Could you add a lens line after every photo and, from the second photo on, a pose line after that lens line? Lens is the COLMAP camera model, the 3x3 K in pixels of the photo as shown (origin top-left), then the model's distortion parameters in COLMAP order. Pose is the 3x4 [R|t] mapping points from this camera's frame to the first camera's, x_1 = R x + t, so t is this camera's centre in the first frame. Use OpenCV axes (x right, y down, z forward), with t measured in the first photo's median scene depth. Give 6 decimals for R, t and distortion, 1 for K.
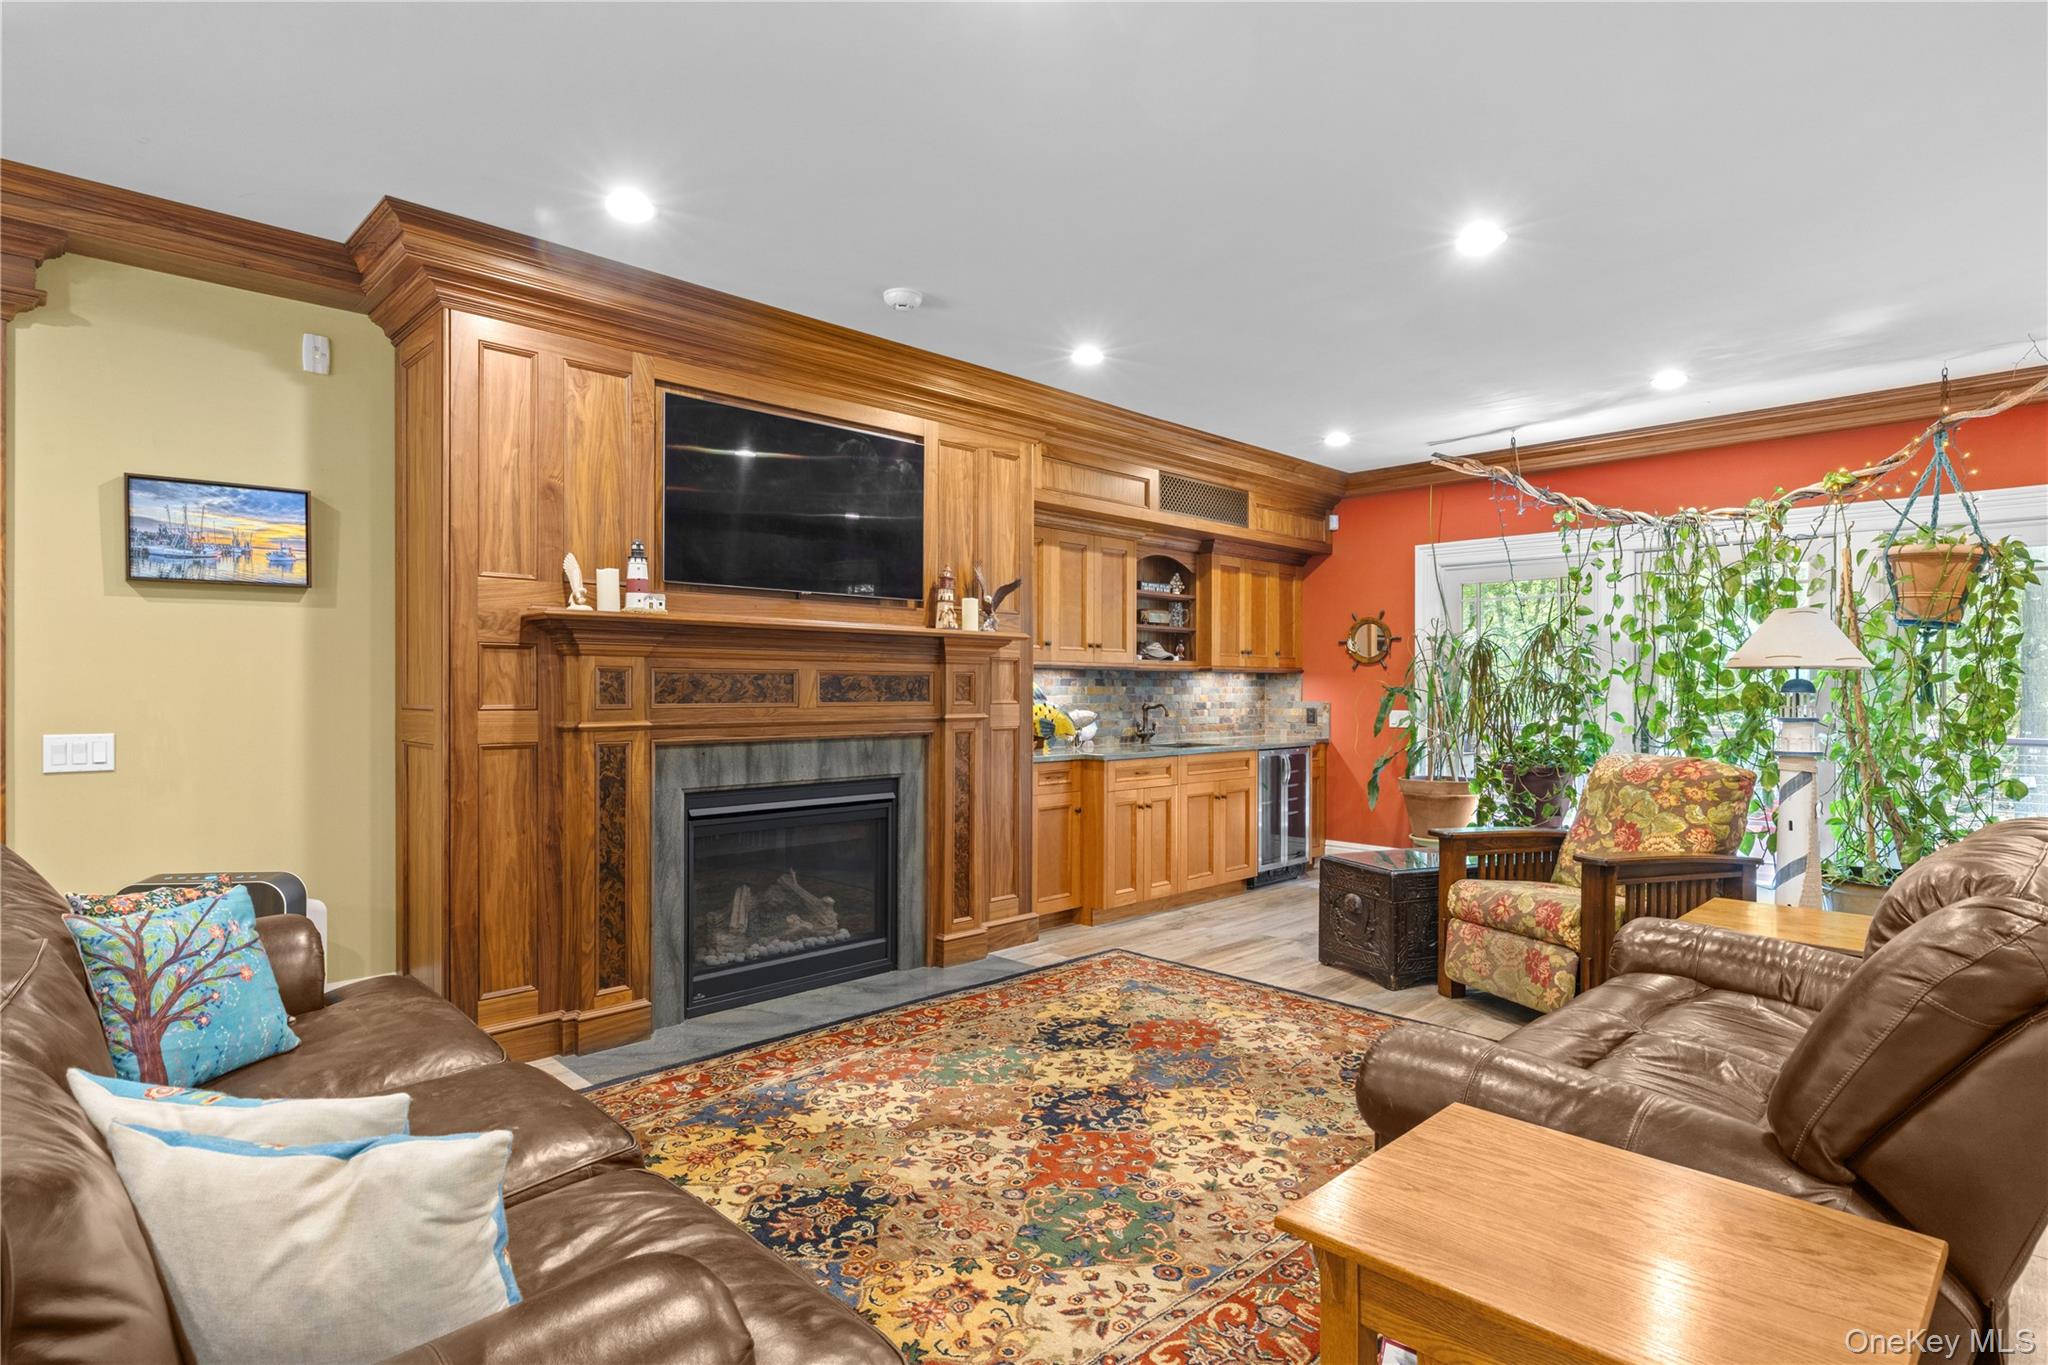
lens RADIAL K [[1049.5, 0, 1027.6], [0, 1049.5, 695.3], [0, 0, 1]] dist [0.002216, -0.000452]
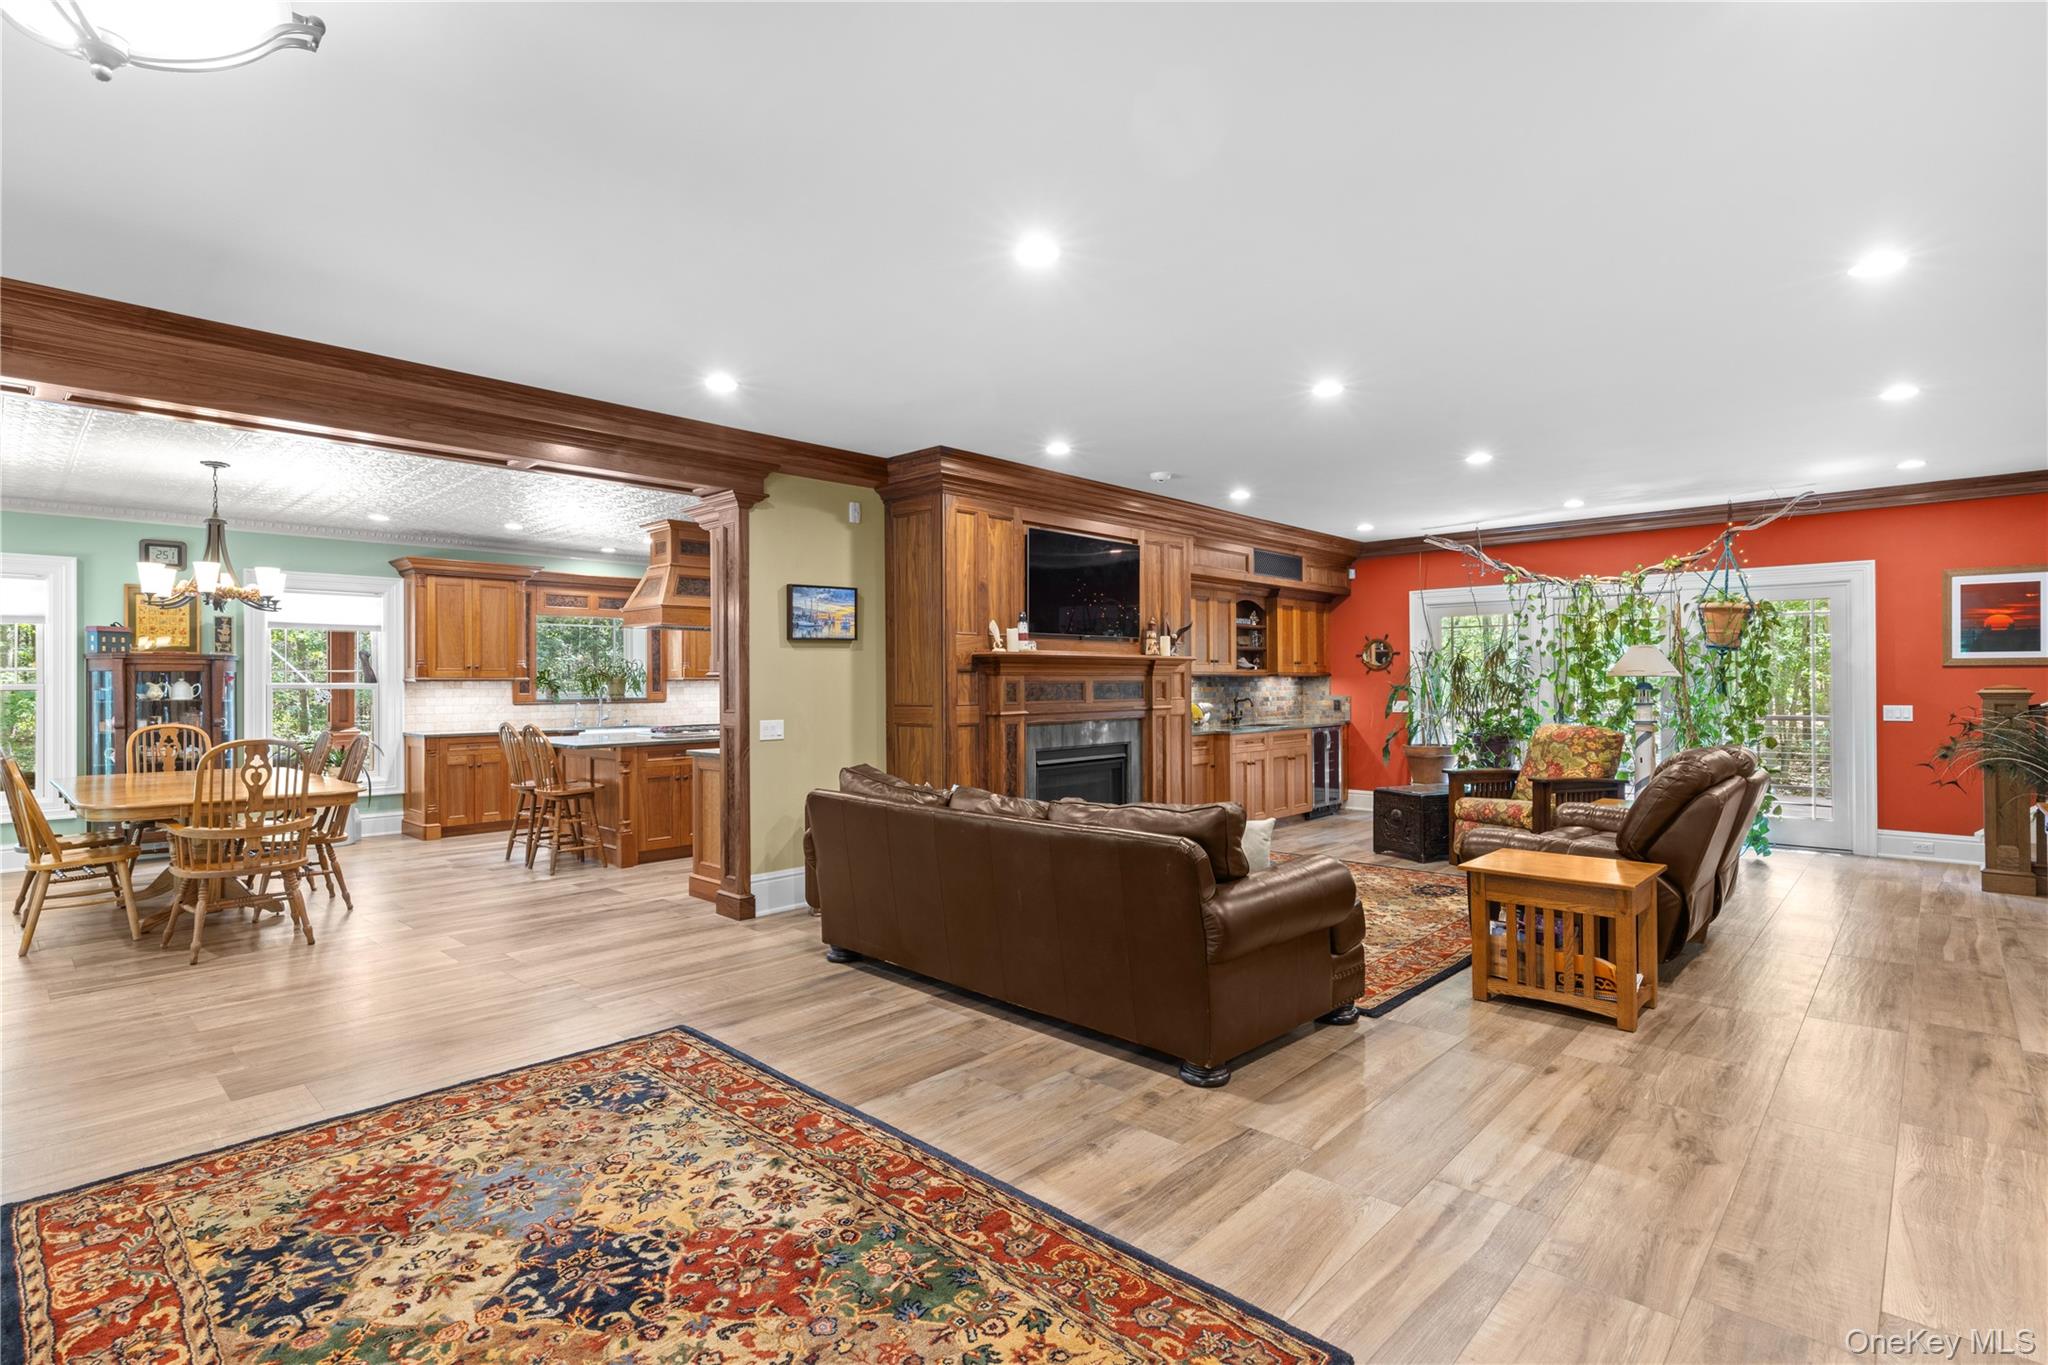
lens RADIAL K [[989.2, 0, 1020.9], [0, 989.2, 679.7], [0, 0, 1]] dist [0.002893, 0.000518]
pose [[0.999133, -0.009241, 0.040584, -0.356800], [0.009659, 0.999902, -0.010110, -0.010129], [-0.040486, 0.010493, 0.999125, -0.571342]]
